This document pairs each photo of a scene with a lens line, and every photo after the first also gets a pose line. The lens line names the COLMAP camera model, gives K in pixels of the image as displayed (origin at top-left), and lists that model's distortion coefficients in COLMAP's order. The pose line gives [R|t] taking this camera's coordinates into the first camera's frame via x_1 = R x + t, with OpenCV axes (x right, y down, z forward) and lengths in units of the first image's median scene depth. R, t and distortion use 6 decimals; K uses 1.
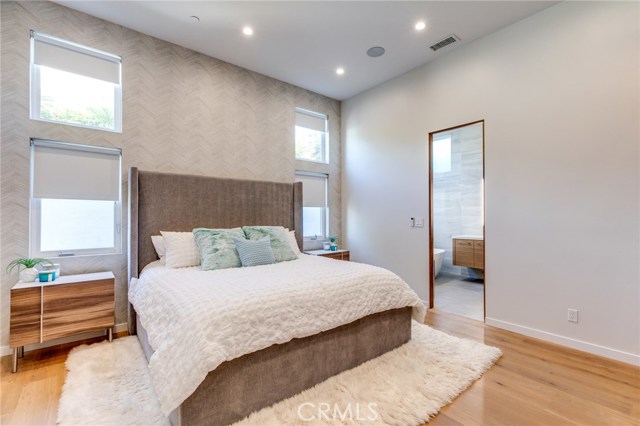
lens RADIAL K [[290.6, 0, 320.0], [0, 290.6, 214.1], [0, 0, 1]] dist [0.008462, 0.000182]
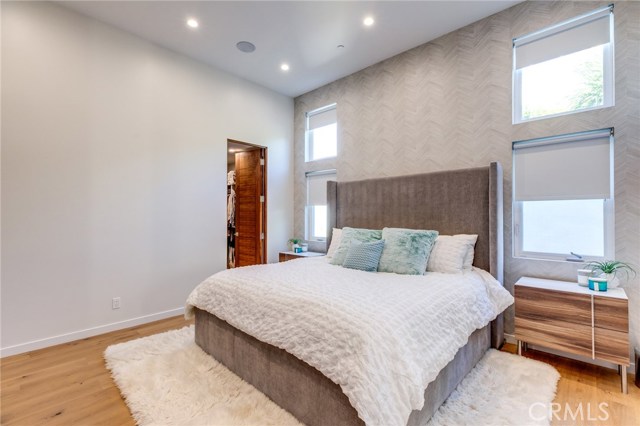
lens RADIAL K [[290.6, 0, 321.3], [0, 290.6, 212.4], [0, 0, 1]] dist [0.008462, 0.000182]
pose [[0.132882, -0.011978, -0.991060, 0.578495], [0.005268, 0.999921, -0.011378, 0.003052], [0.991118, -0.003709, 0.132934, 0.626010]]
